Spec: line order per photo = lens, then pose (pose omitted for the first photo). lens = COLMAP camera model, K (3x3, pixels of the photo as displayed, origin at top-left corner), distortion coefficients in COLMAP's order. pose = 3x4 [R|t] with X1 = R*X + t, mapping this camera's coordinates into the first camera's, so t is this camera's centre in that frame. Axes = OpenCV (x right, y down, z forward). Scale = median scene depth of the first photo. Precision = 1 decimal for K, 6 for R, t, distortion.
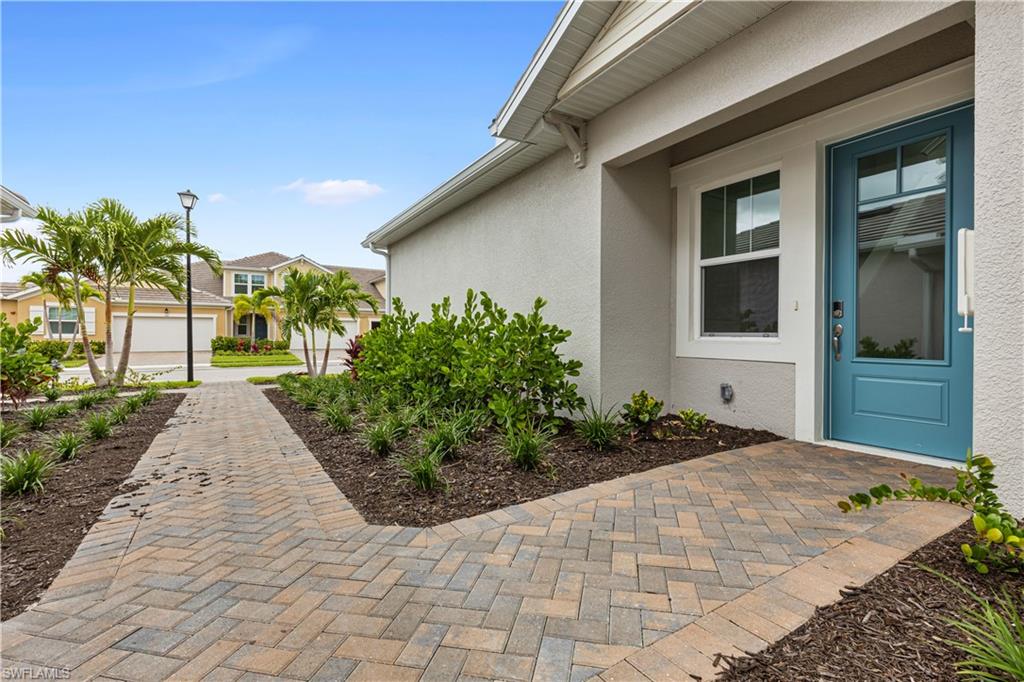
lens RADIAL K [[453.5, 0, 510.2], [0, 453.5, 318.3], [0, 0, 1]] dist [0.001781, 0.000020]
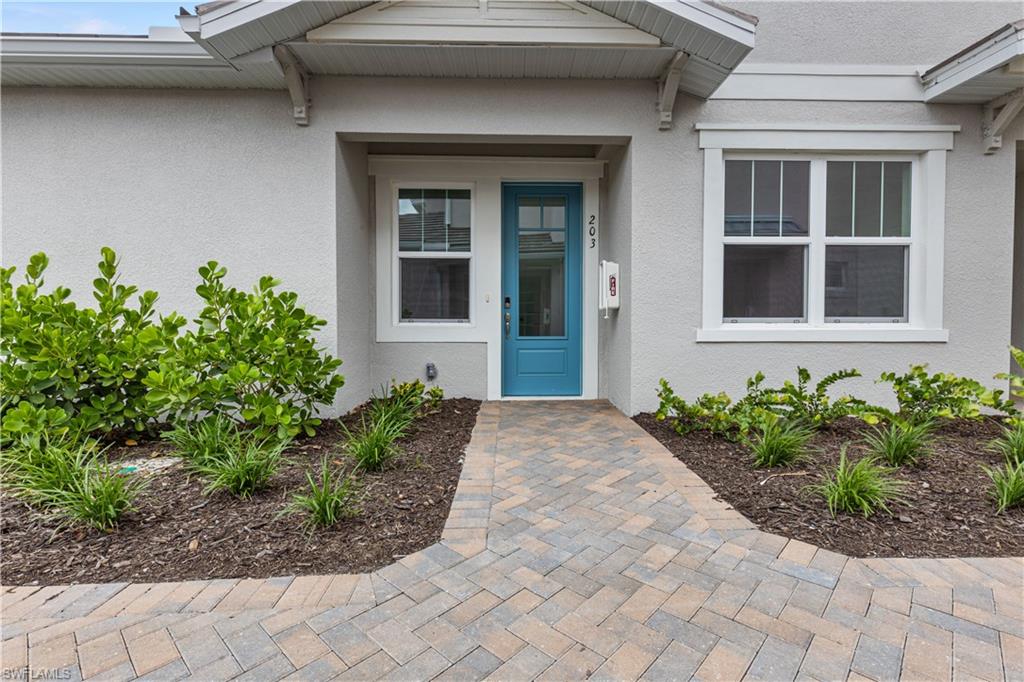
lens RADIAL K [[471.4, 0, 514.5], [0, 471.4, 313.8], [0, 0, 1]] dist [0.004165, -0.000327]
pose [[0.508142, 0.015846, 0.861127, -0.508234], [-0.032205, 0.999481, 0.000612, 0.012915], [-0.860671, -0.028043, 0.508389, 0.244836]]
